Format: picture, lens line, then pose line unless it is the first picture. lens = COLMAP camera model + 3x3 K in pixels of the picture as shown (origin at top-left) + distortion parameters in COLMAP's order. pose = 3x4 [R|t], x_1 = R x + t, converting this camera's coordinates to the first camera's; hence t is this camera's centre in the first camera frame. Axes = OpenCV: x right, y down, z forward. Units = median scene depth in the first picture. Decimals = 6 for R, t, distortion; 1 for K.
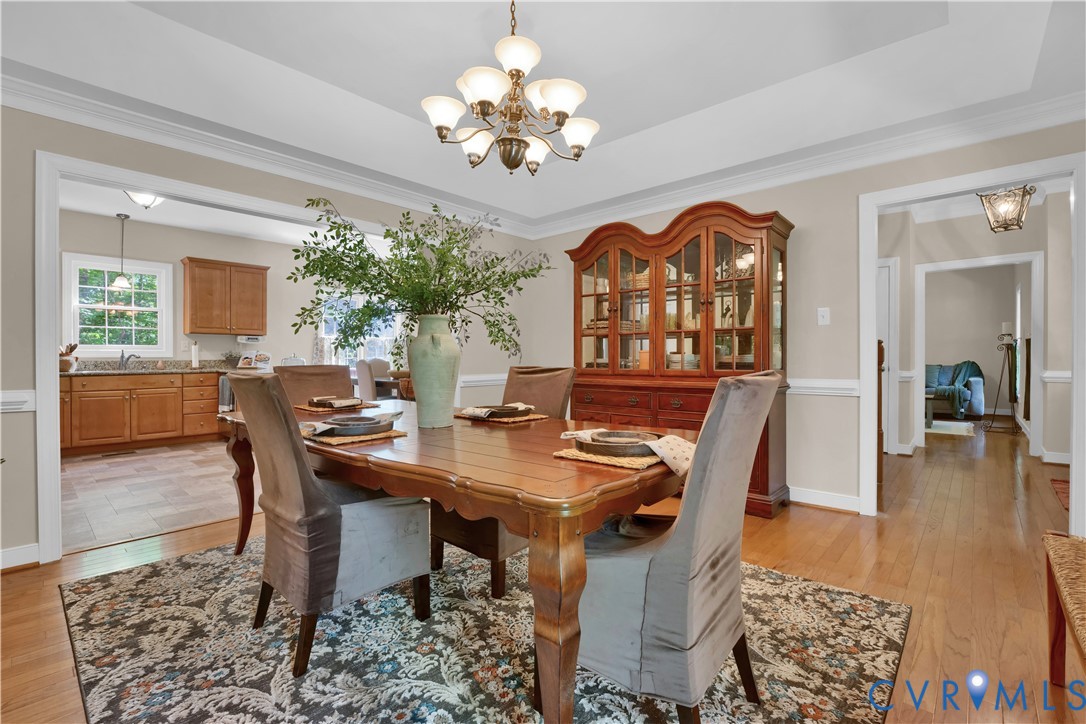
lens RADIAL K [[481.5, 0, 541.5], [0, 481.5, 368.1], [0, 0, 1]] dist [-0.008707, -0.000244]
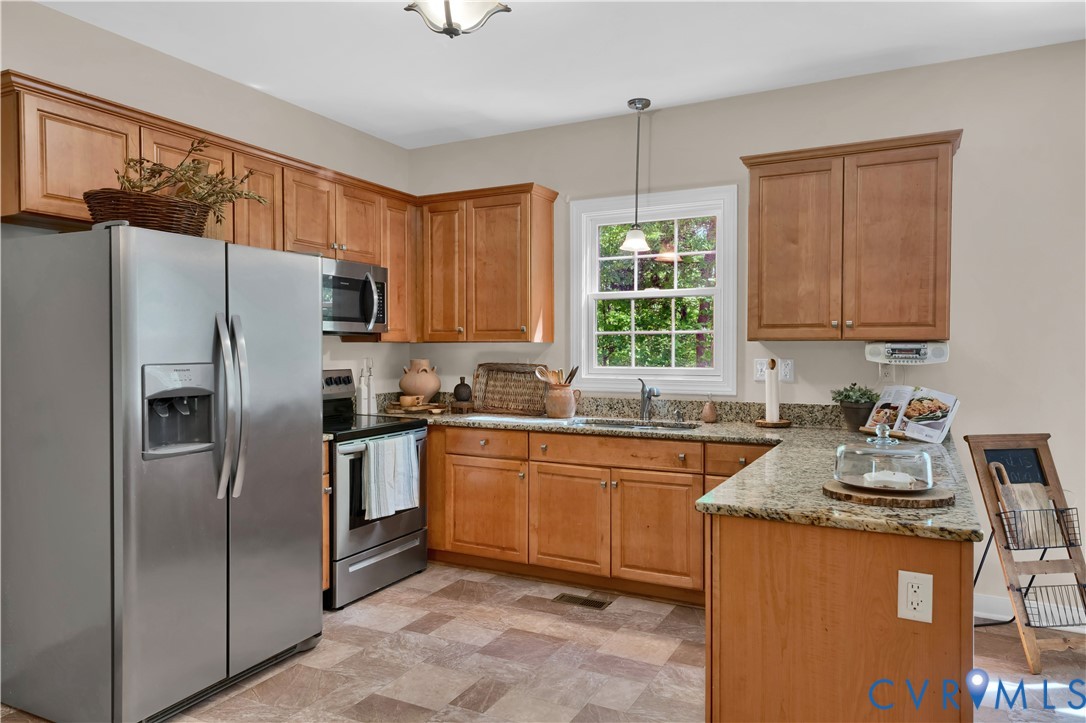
lens RADIAL K [[700.5, 0, 545.8], [0, 700.5, 355.8], [0, 0, 1]] dist [0.037766, 0.000477]
pose [[0.247121, 0.014633, -0.968874, -0.207926], [-0.027687, 0.999584, 0.008035, -0.067543], [0.968589, 0.024840, 0.247423, 0.759934]]
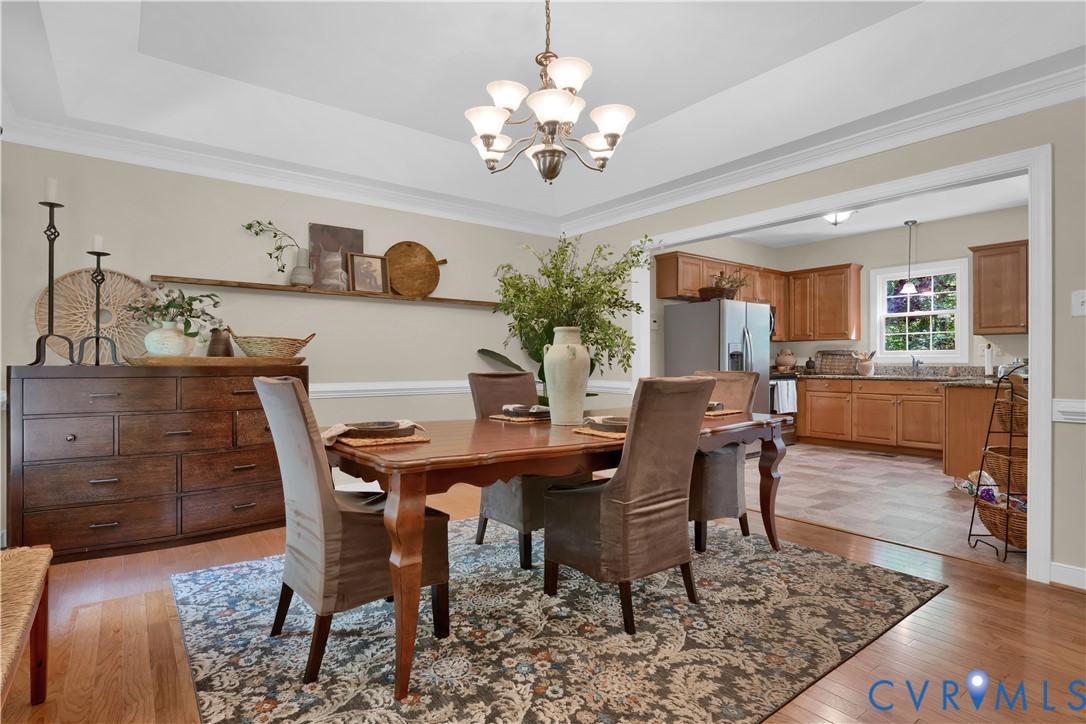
lens RADIAL K [[558.4, 0, 544.2], [0, 558.4, 362.9], [0, 0, 1]] dist [-0.011176, 0.000881]
pose [[-0.178867, 0.002020, -0.983871, 0.430579], [-0.026016, 0.999639, 0.006782, -0.010834], [0.983529, 0.026809, -0.178750, 0.470749]]
